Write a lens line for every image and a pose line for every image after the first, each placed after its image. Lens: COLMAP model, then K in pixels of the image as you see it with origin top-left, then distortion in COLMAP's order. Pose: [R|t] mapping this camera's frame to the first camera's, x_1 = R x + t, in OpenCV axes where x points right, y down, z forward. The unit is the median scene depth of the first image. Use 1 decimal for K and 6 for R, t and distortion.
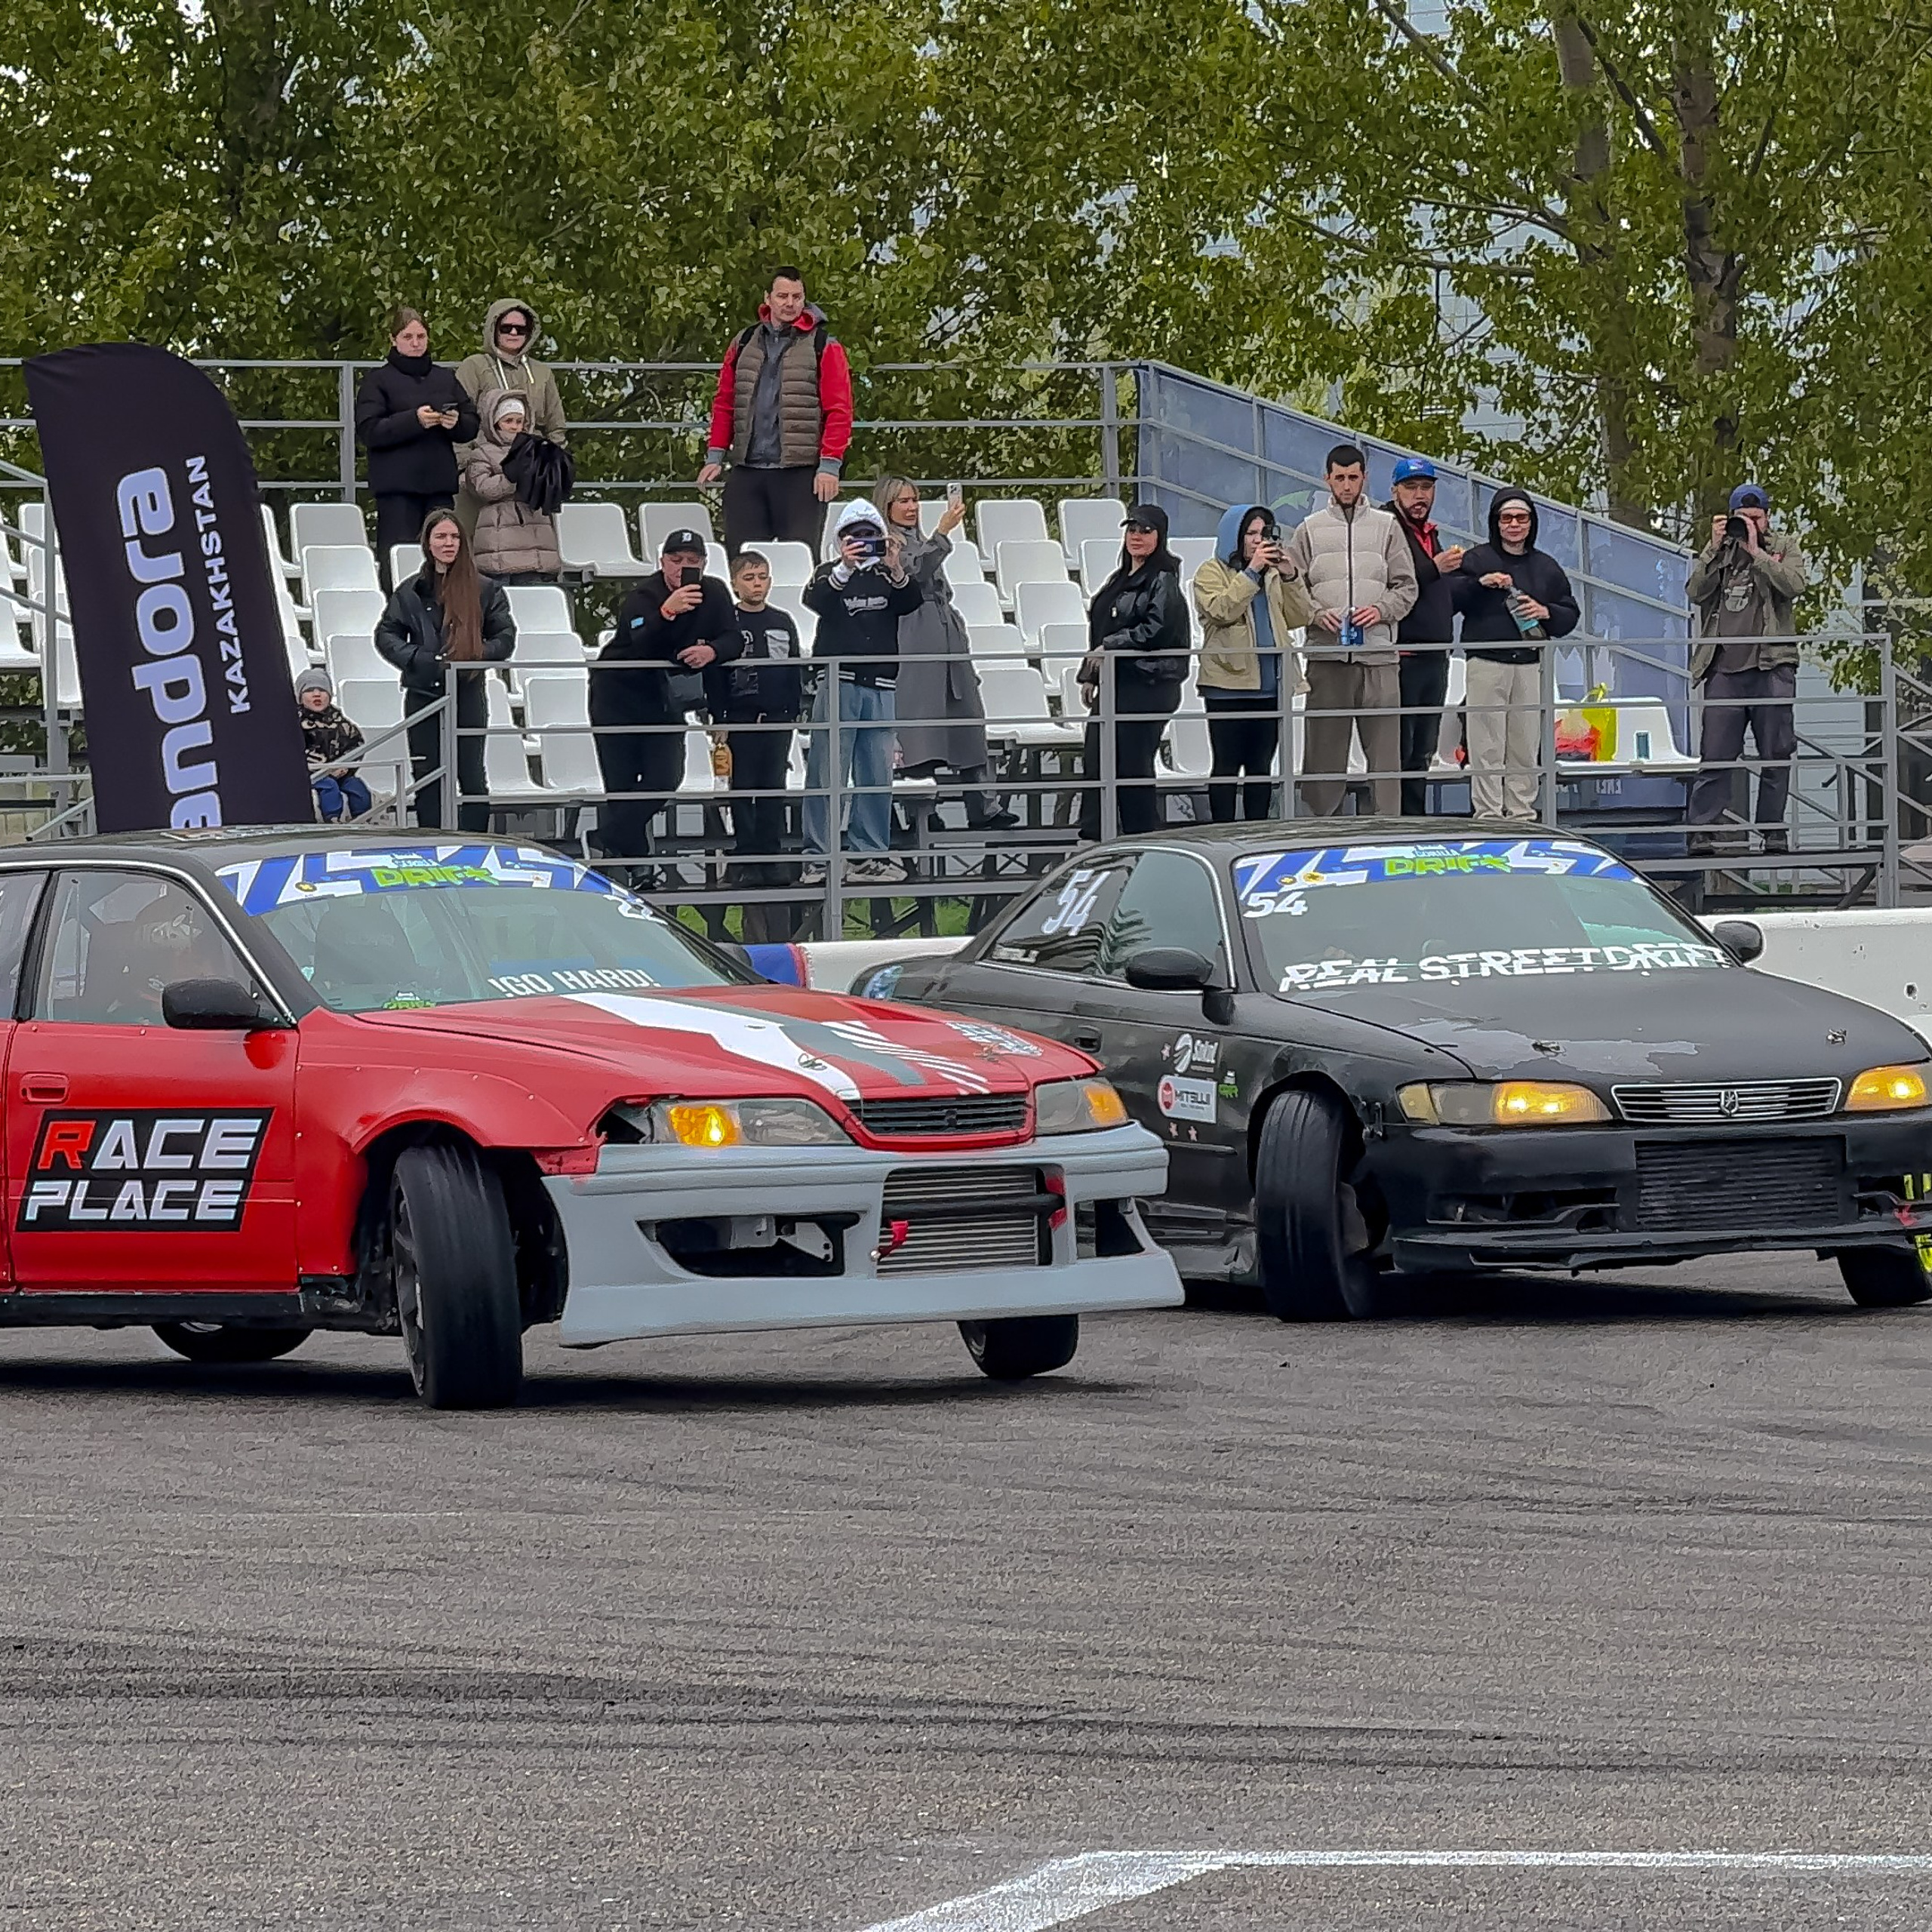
lens RADIAL K [[14395.1, 0, 966.0], [0, 14395.1, 966.0], [0, 0, 1]] dist [0.449464, -1.147599]
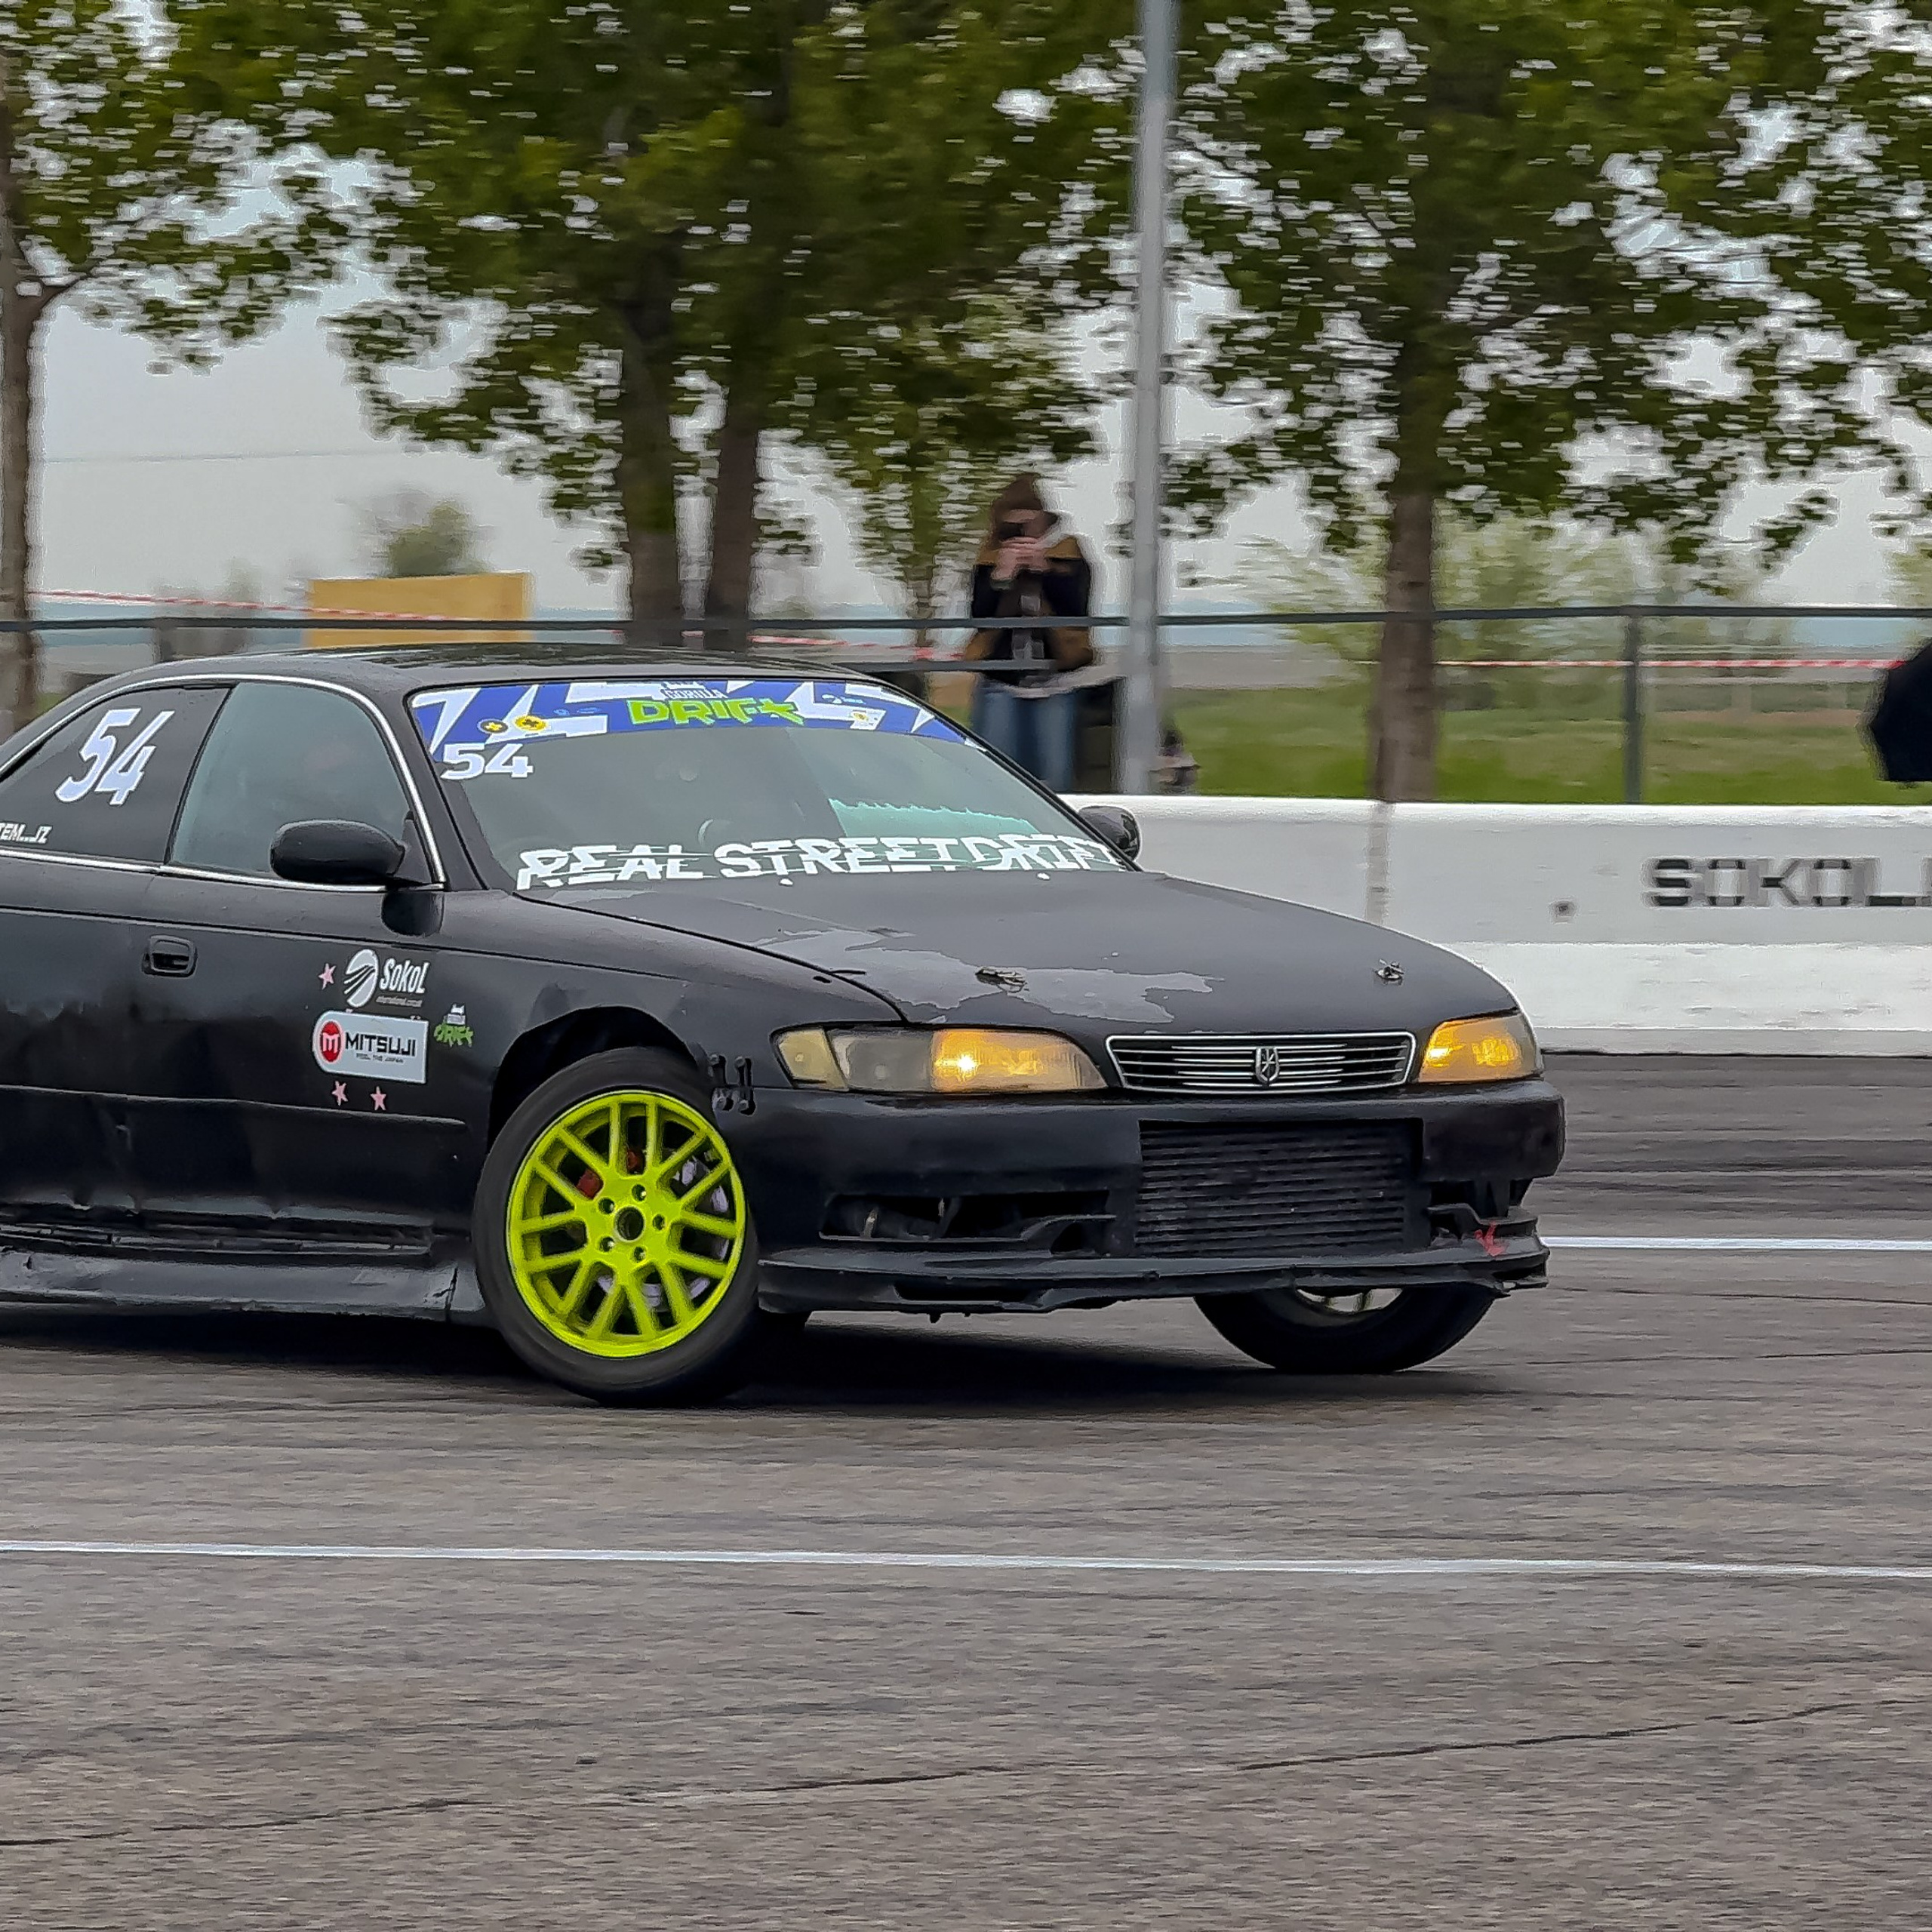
lens RADIAL K [[13769.5, 0, 966.0], [0, 13769.5, 966.0], [0, 0, 1]] dist [0.530116, 68.656973]
pose [[0.978196, 0.023293, 0.206375, -0.089636], [-0.022519, 0.999728, -0.006098, 0.008752], [-0.206461, 0.001318, 0.978454, 0.367448]]
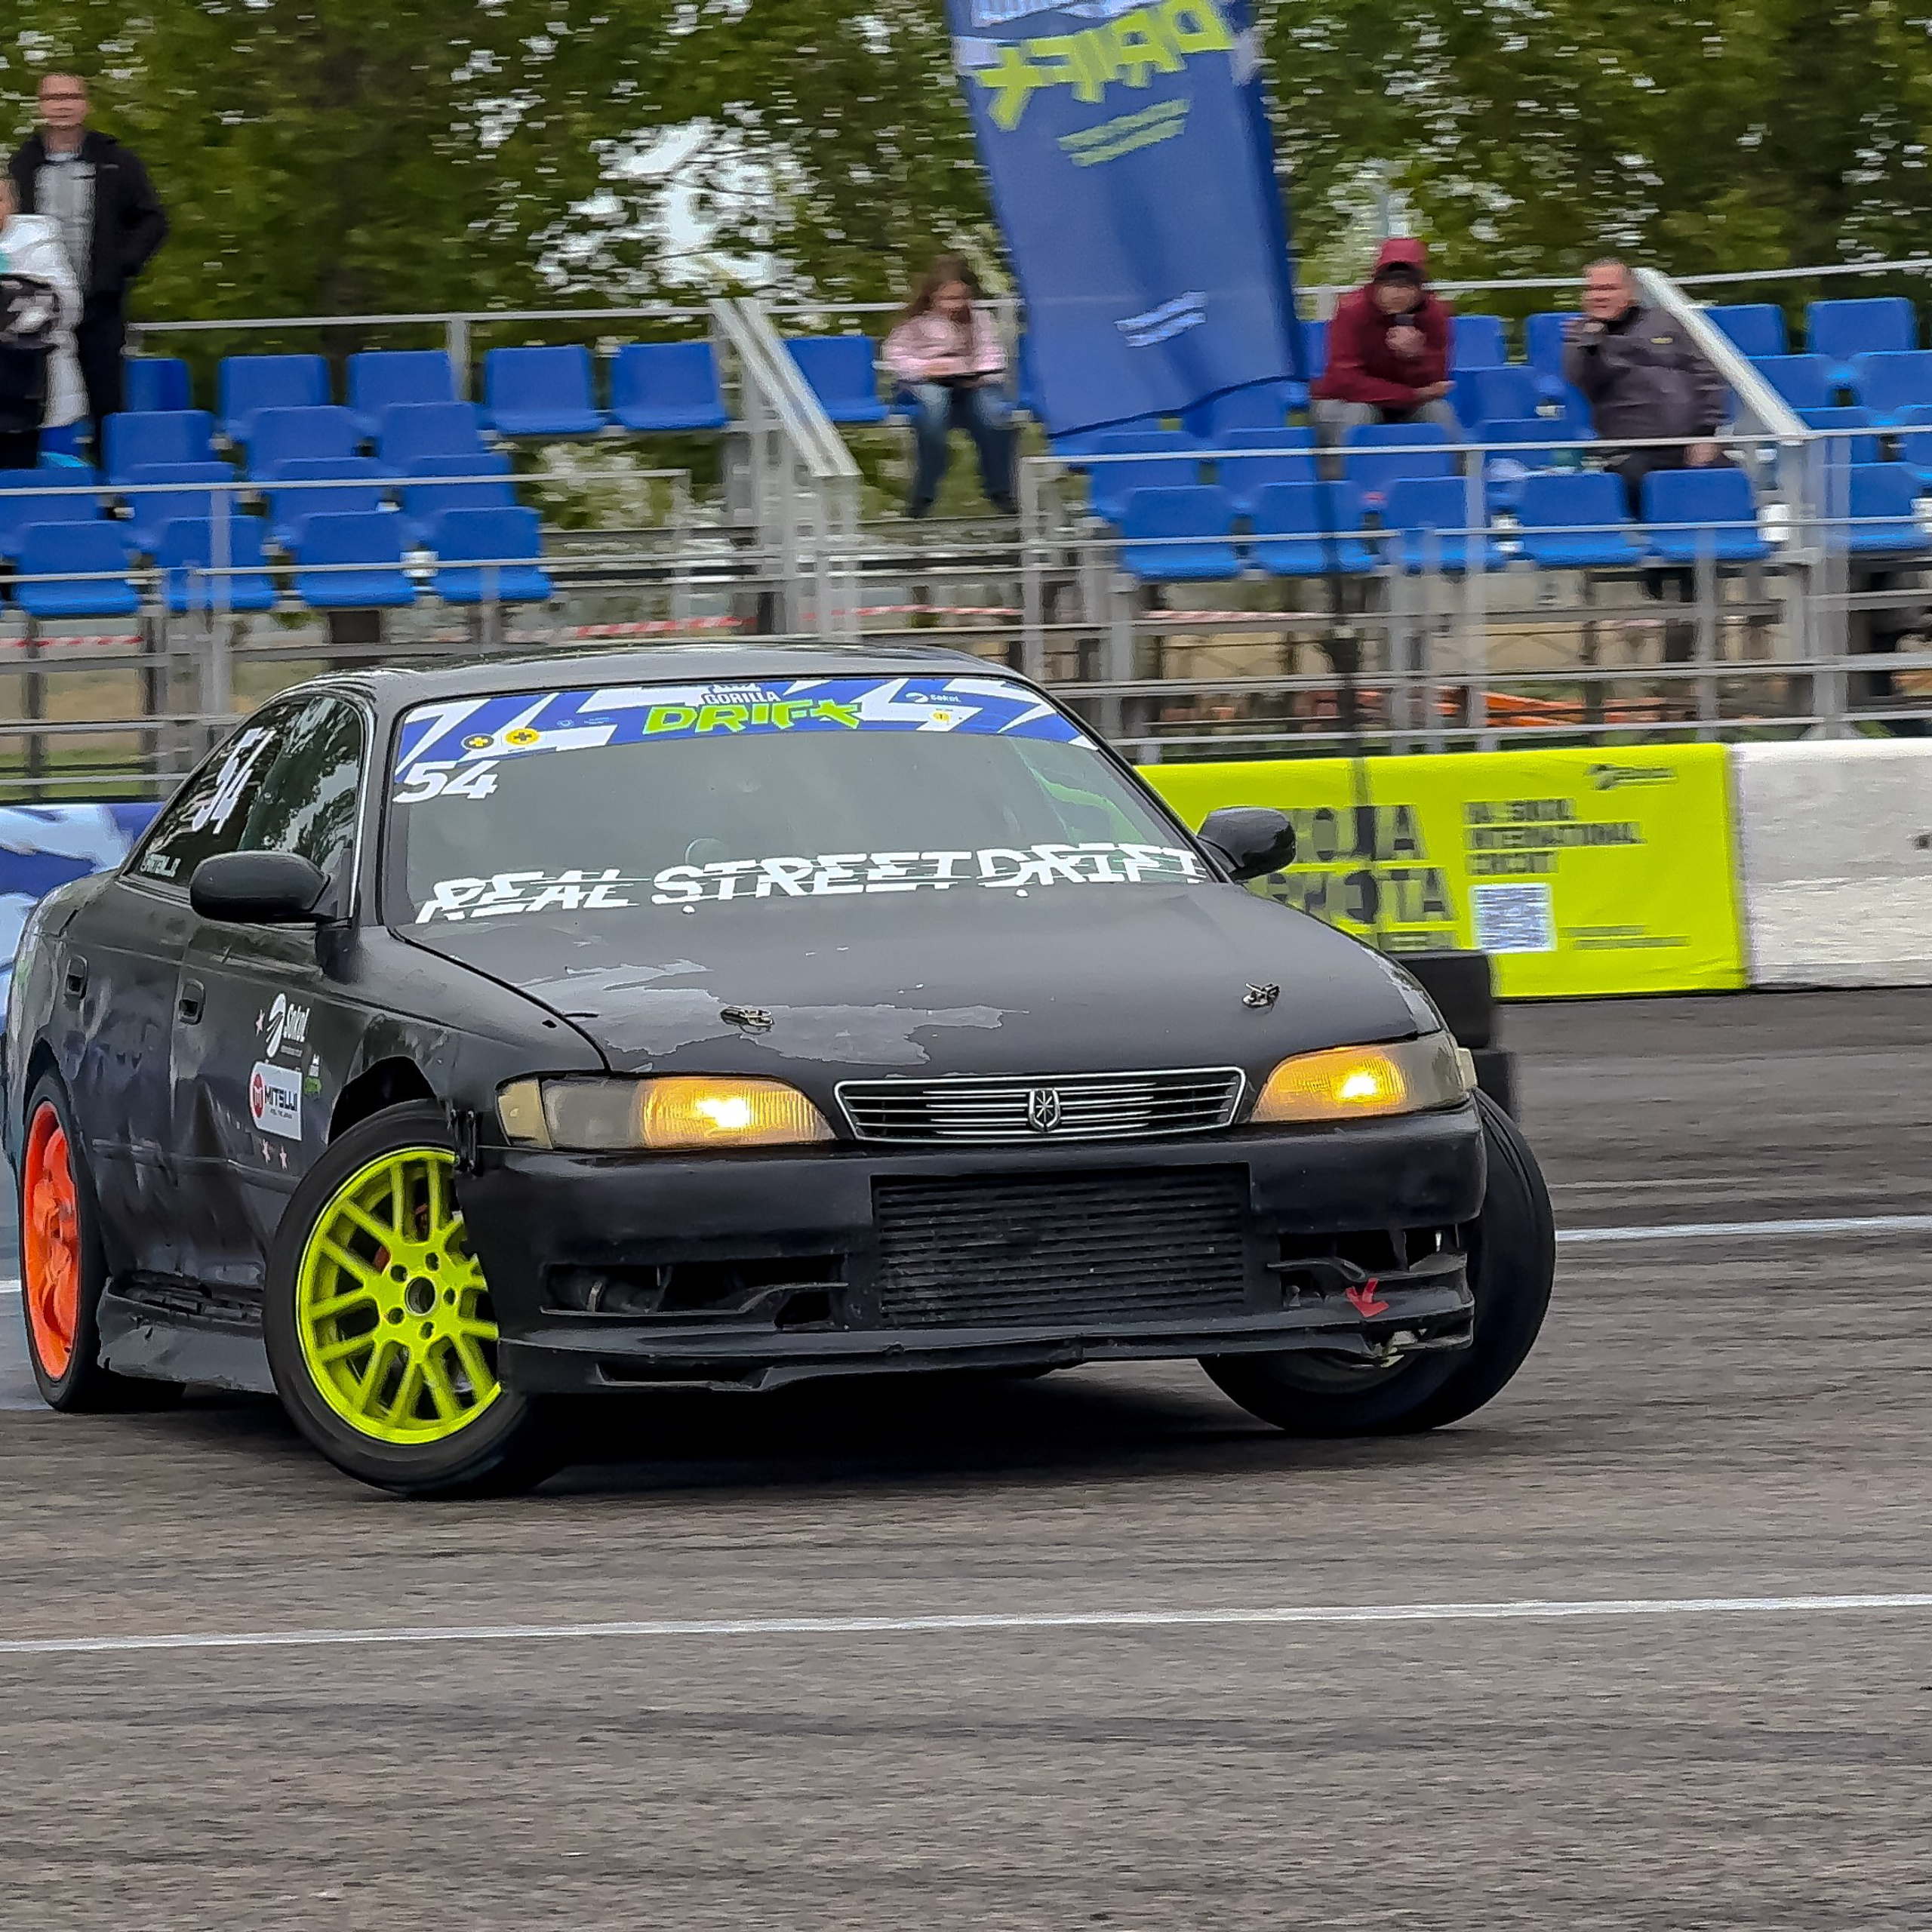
lens RADIAL K [[13769.5, 0, 966.0], [0, 13769.5, 966.0], [0, 0, 1]] dist [0.530116, 68.656973]
pose [[0.992358, -0.001634, -0.123383, 0.116040], [0.002283, 0.999984, 0.005119, 0.000618], [0.123372, -0.005362, 0.992346, 0.424801]]
